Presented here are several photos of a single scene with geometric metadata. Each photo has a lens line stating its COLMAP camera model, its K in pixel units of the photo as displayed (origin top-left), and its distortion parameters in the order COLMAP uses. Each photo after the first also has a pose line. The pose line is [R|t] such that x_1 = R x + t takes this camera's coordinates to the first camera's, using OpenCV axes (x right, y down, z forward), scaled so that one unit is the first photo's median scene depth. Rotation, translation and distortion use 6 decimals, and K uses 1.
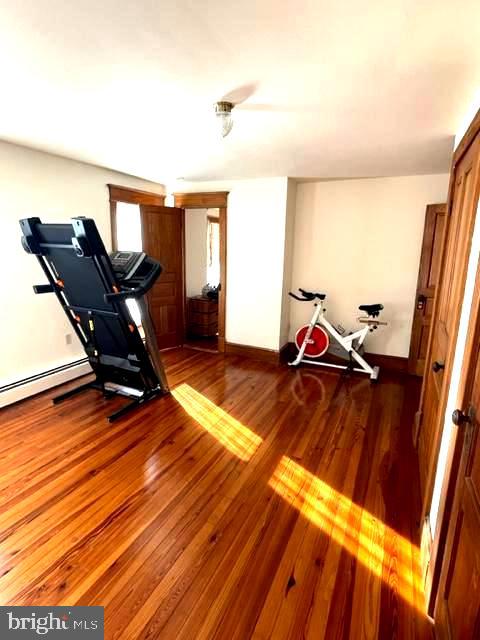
lens RADIAL K [[336.4, 0, 238.9], [0, 336.4, 319.7], [0, 0, 1]] dist [0.000394, 0.000458]
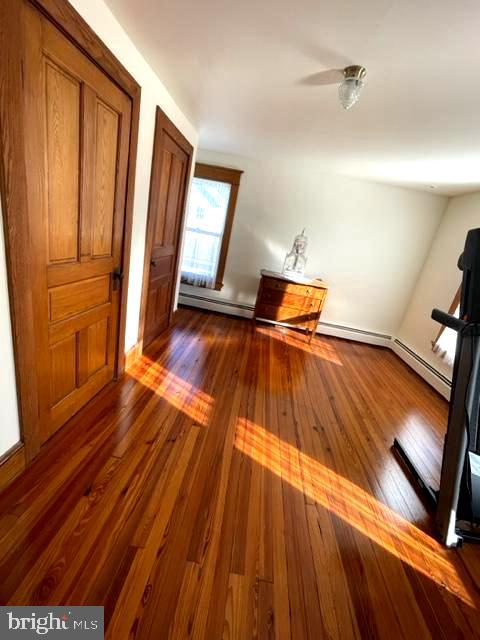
lens RADIAL K [[260.9, 0, 237.5], [0, 260.9, 316.3], [0, 0, 1]] dist [0.002235, 0.000013]
pose [[-0.922631, -0.074659, -0.378389, 0.395104], [-0.270165, 0.825277, 0.495912, -0.290129], [0.275252, 0.559771, -0.781596, 1.533039]]
